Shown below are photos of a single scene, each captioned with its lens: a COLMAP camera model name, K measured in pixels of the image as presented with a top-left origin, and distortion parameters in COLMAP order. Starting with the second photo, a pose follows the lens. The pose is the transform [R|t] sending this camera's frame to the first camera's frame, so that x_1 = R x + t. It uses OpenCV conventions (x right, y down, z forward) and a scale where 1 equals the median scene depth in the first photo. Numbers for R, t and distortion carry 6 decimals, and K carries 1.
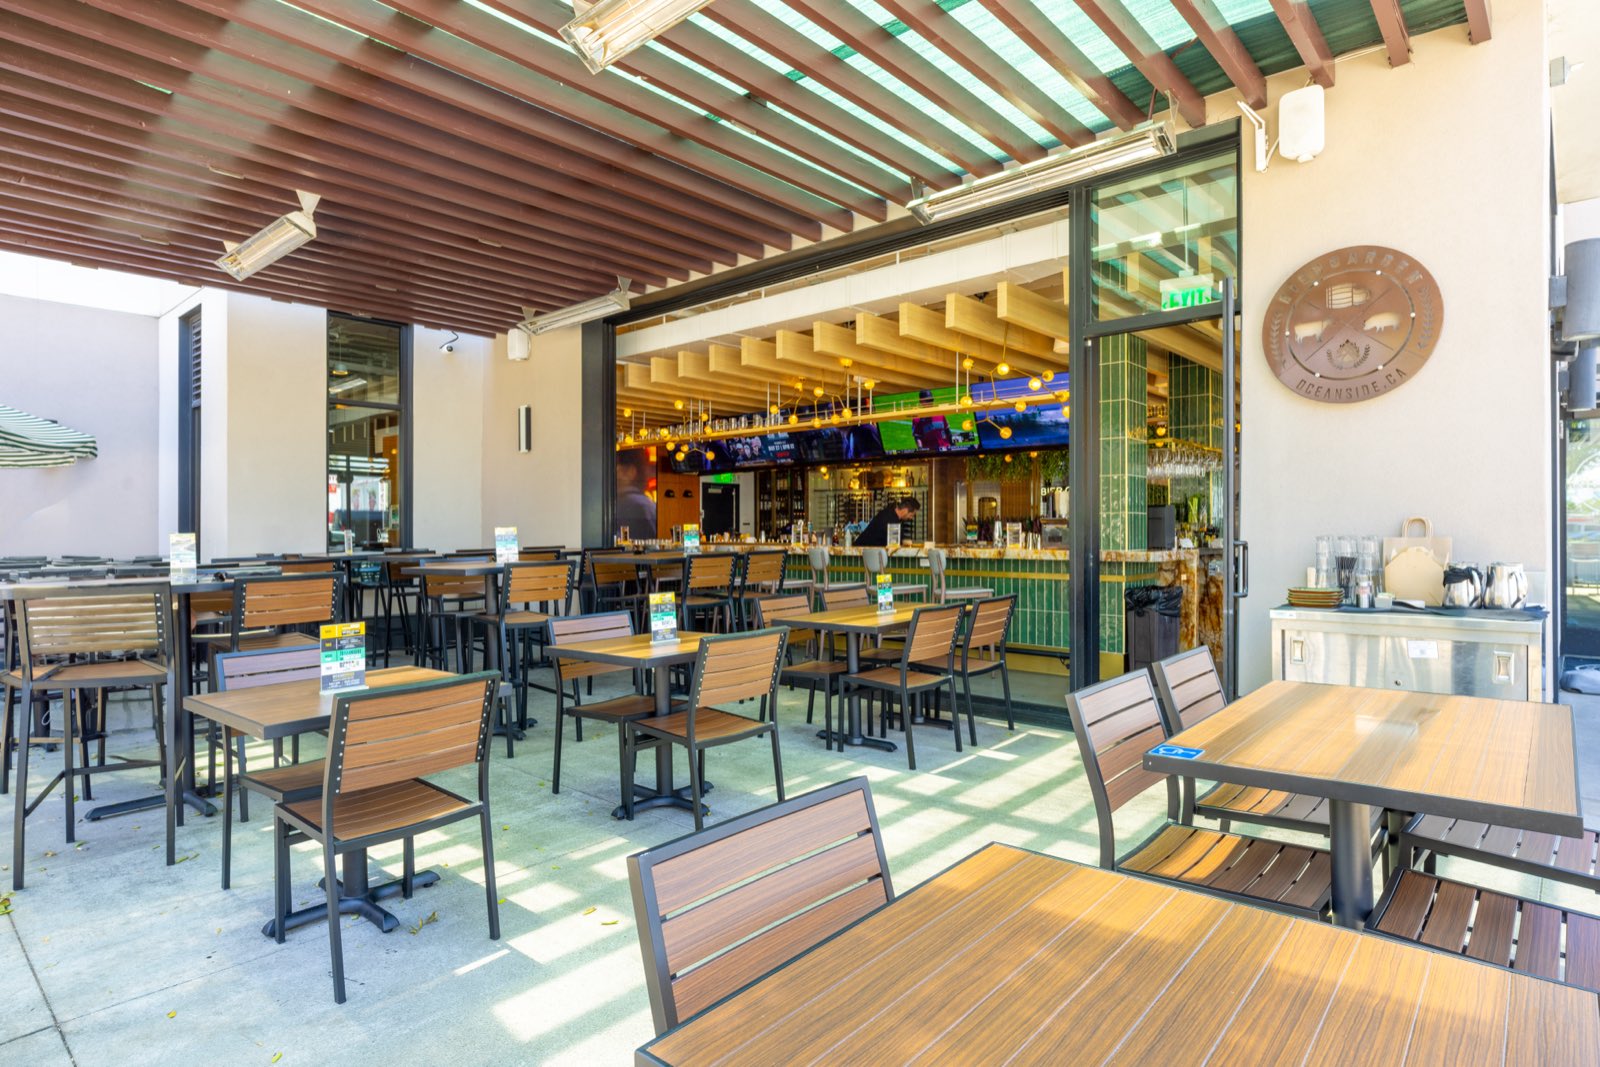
lens RADIAL K [[859.6, 0, 799.9], [0, 859.6, 530.5], [0, 0, 1]] dist [0.001261, 0.000326]
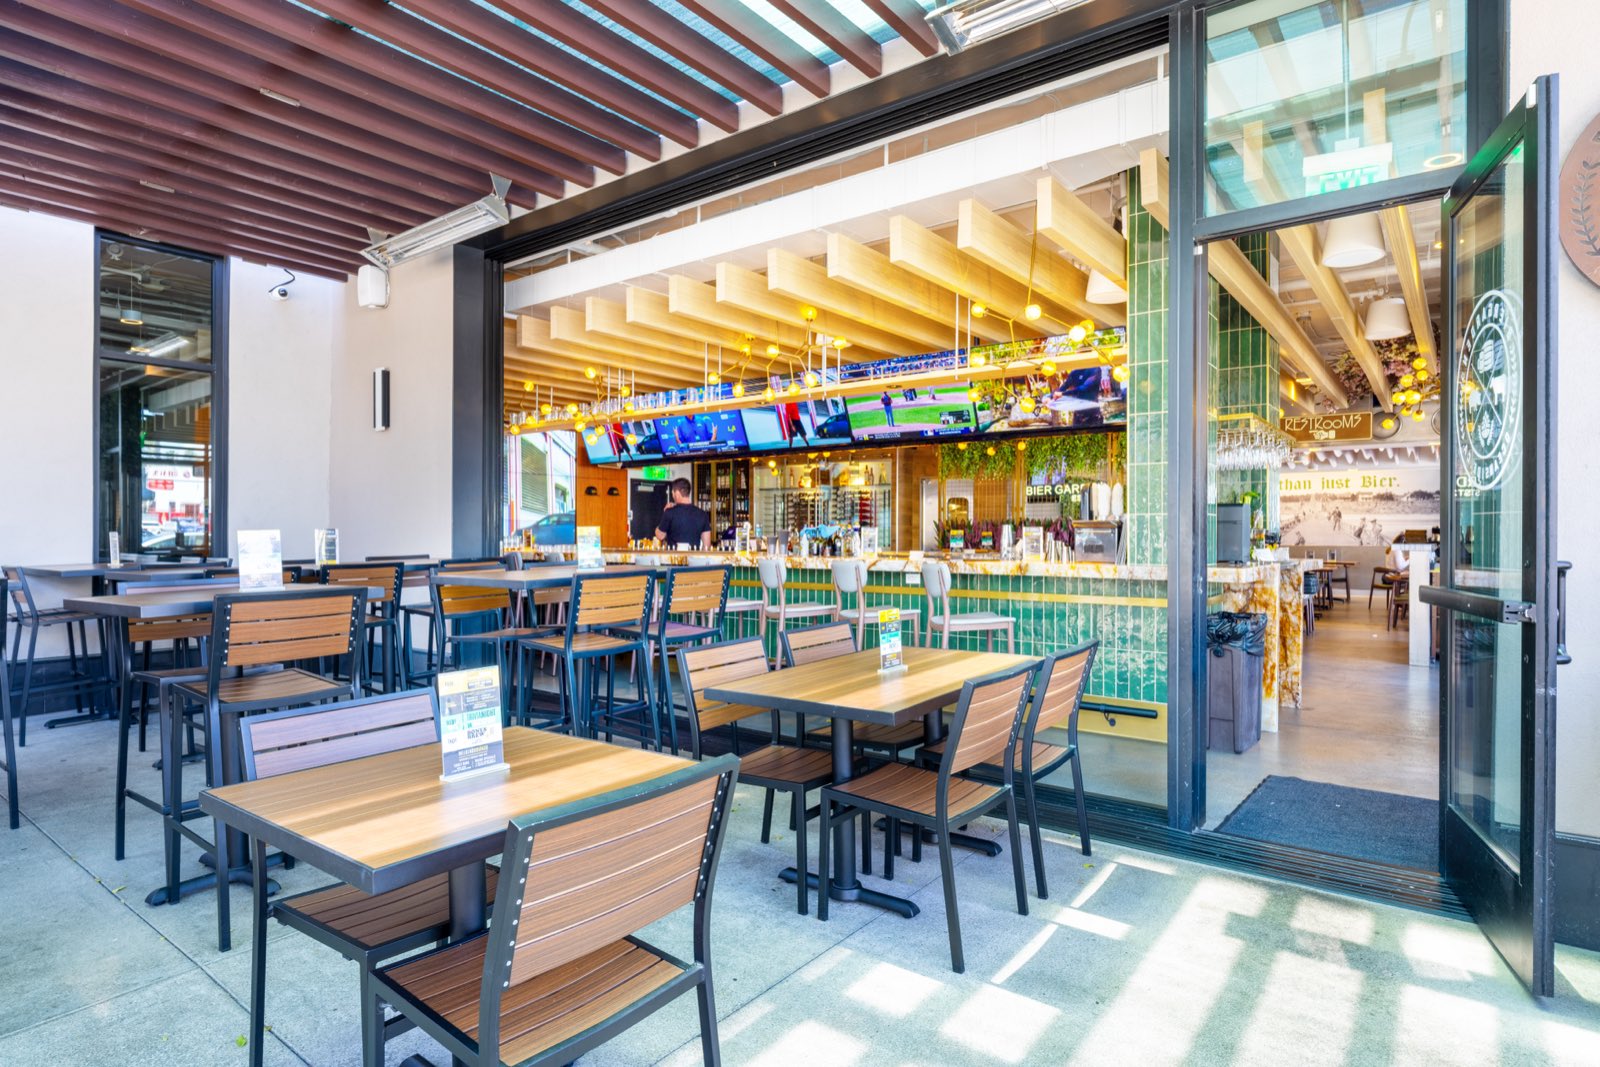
lens RADIAL K [[859.6, 0, 797.3], [0, 859.6, 542.1], [0, 0, 1]] dist [0.001261, 0.000326]
pose [[0.997836, 0.004009, 0.065631, -0.005162], [-0.004615, 0.999948, 0.009078, -0.001329], [-0.065591, -0.009361, 0.997803, 0.236691]]
